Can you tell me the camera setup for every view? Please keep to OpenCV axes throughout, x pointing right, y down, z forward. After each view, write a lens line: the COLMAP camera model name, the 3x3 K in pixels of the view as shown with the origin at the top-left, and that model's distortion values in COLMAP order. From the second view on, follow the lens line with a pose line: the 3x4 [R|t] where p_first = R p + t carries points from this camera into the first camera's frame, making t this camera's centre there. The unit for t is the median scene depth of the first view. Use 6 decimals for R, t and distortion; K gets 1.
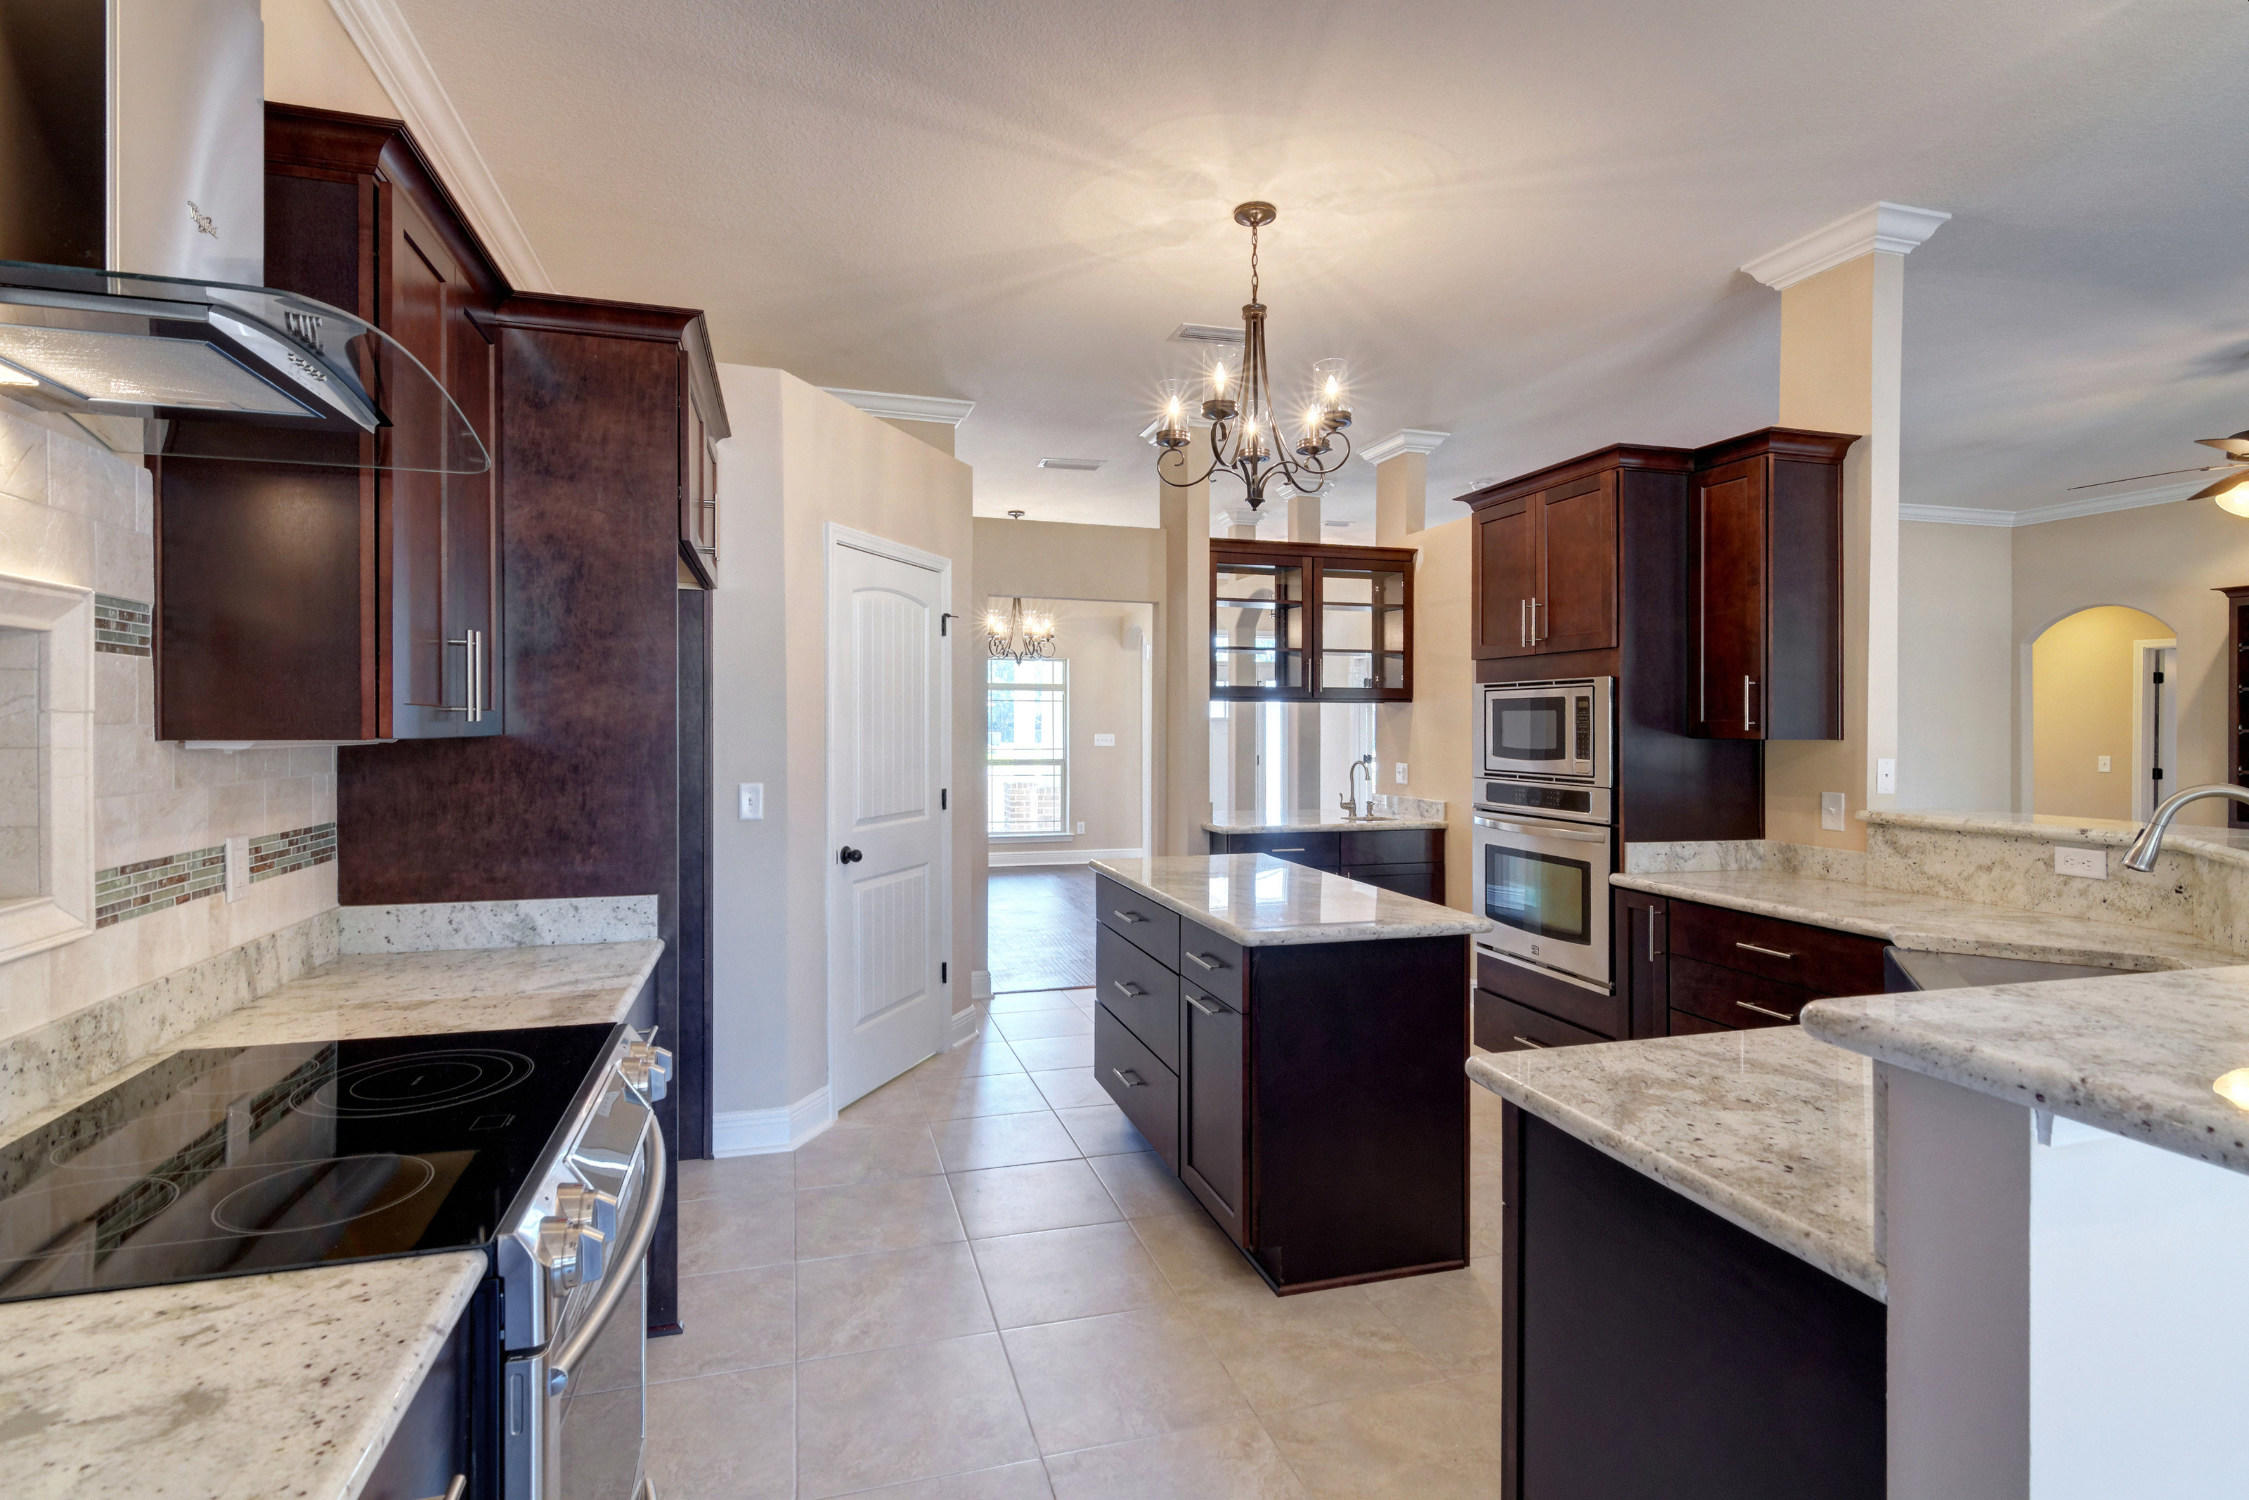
lens RADIAL K [[1086.7, 0, 1119.6], [0, 1086.7, 723.6], [0, 0, 1]] dist [0.020227, 0.000259]
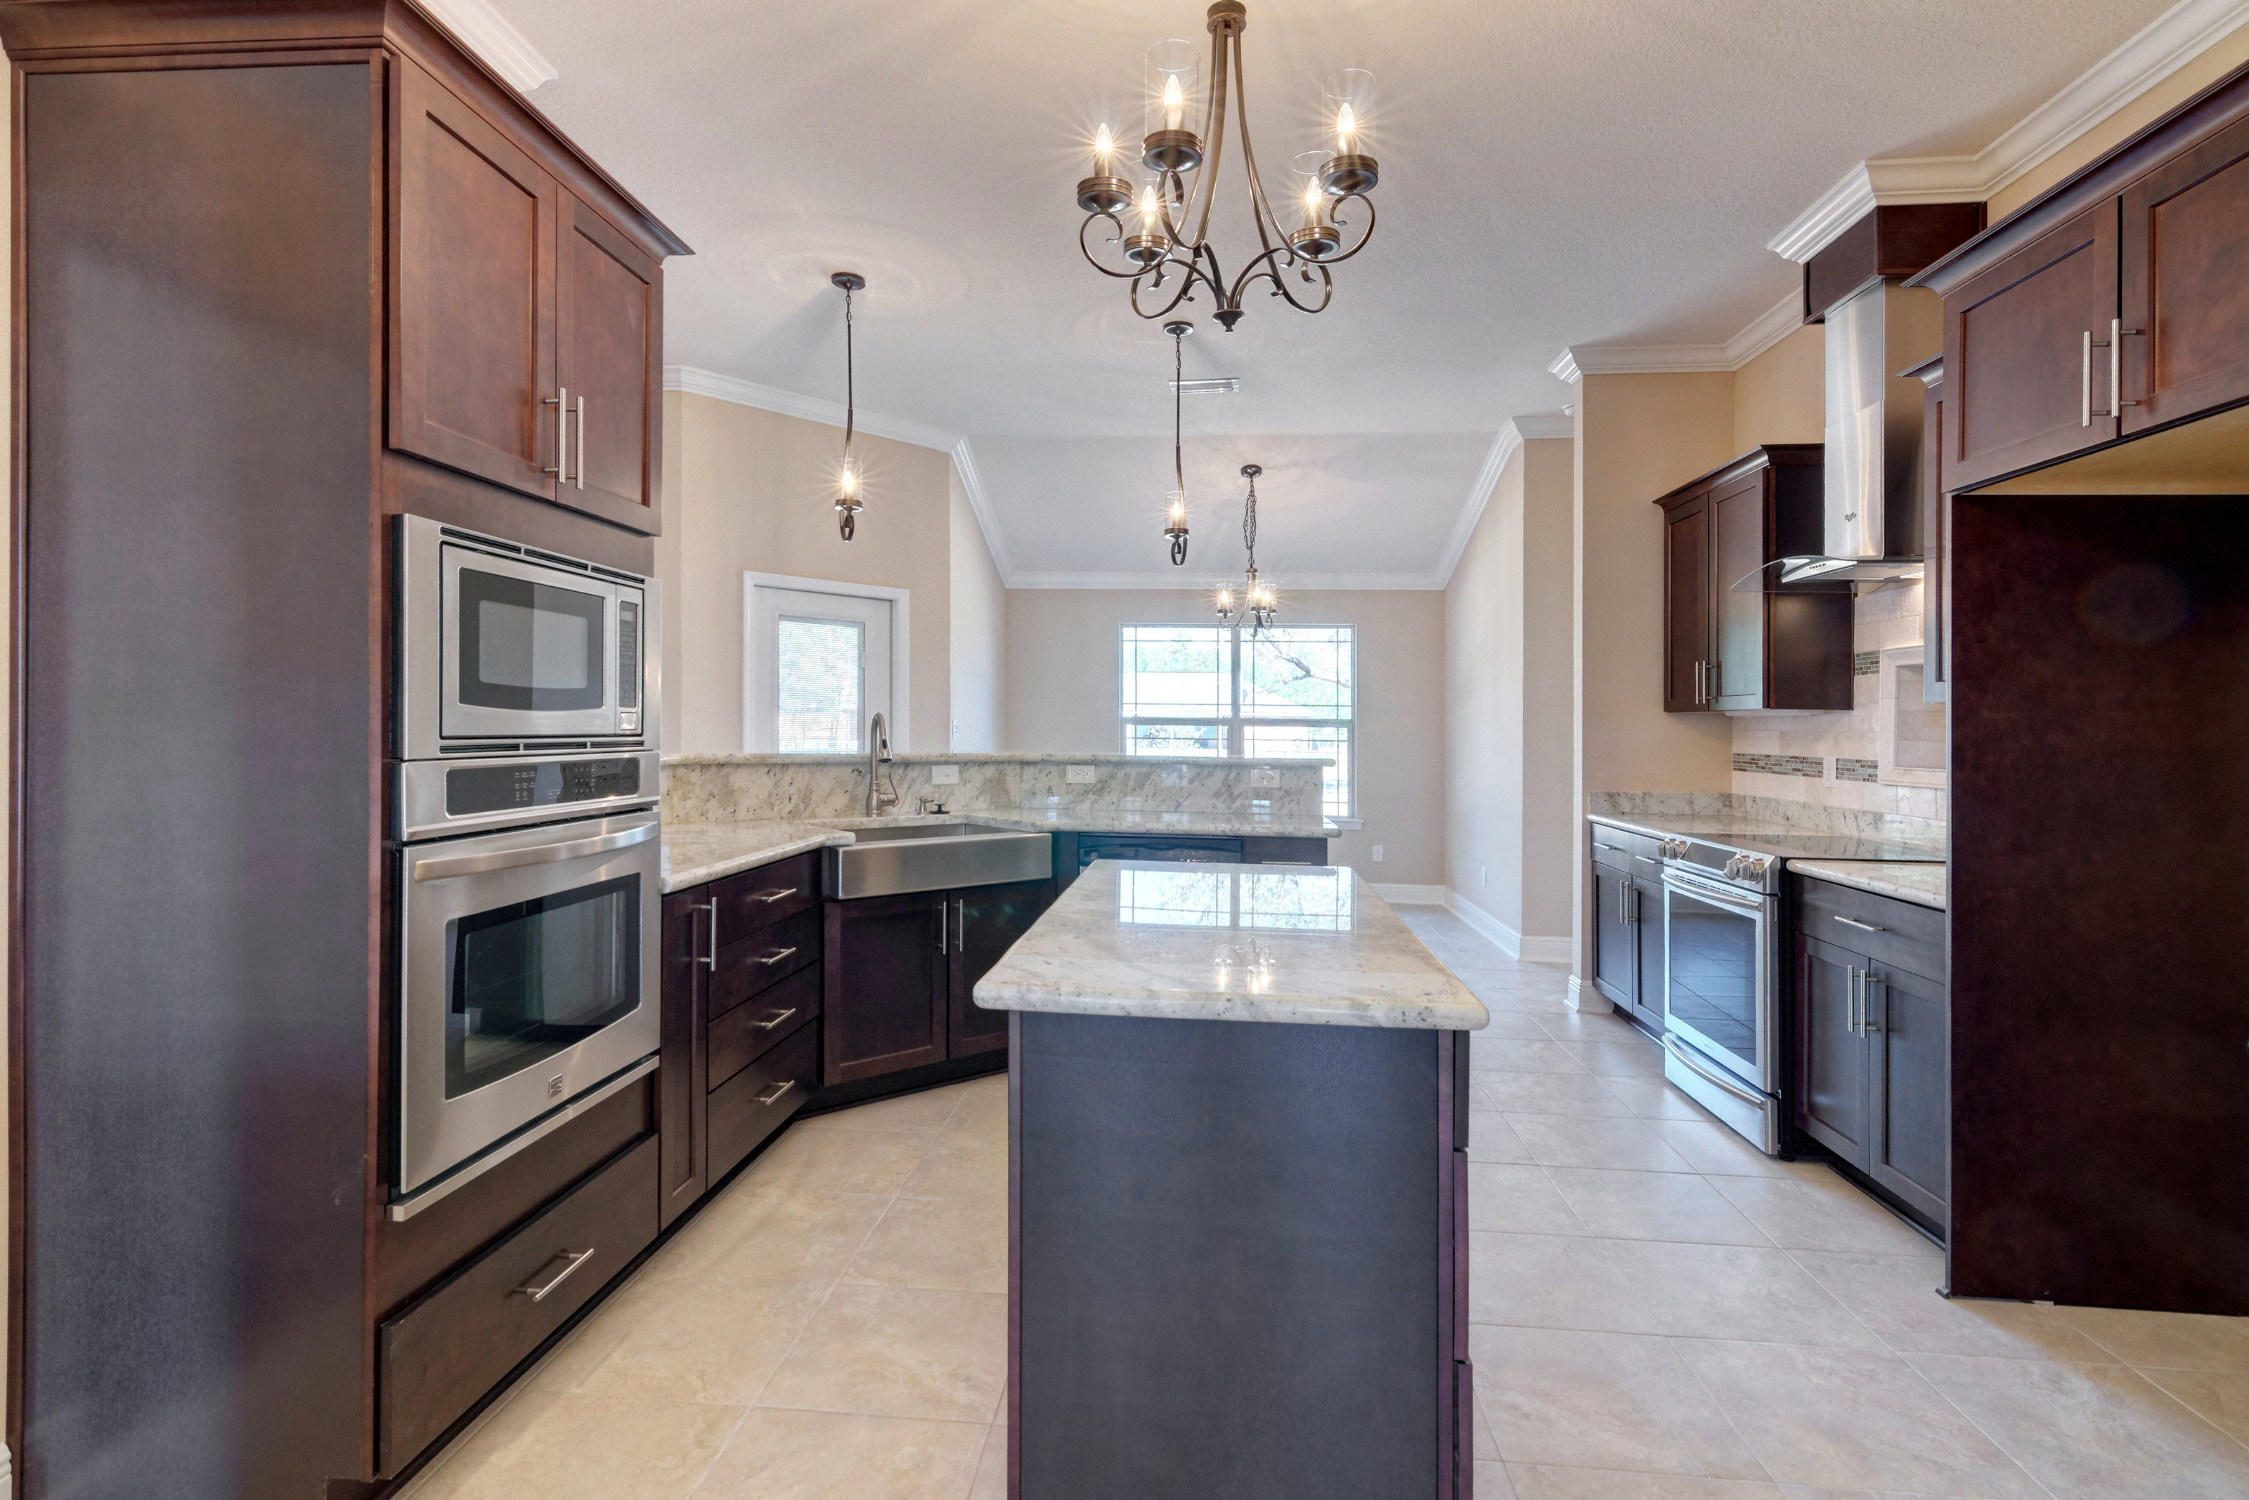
lens RADIAL K [[1086.7, 0, 1119.6], [0, 1086.7, 723.6], [0, 0, 1]] dist [0.020227, 0.000259]
pose [[-0.929525, -0.023268, 0.368025, -0.055830], [-0.023443, 0.999717, 0.003997, 0.037013], [-0.368014, -0.004912, -0.929807, 1.632348]]
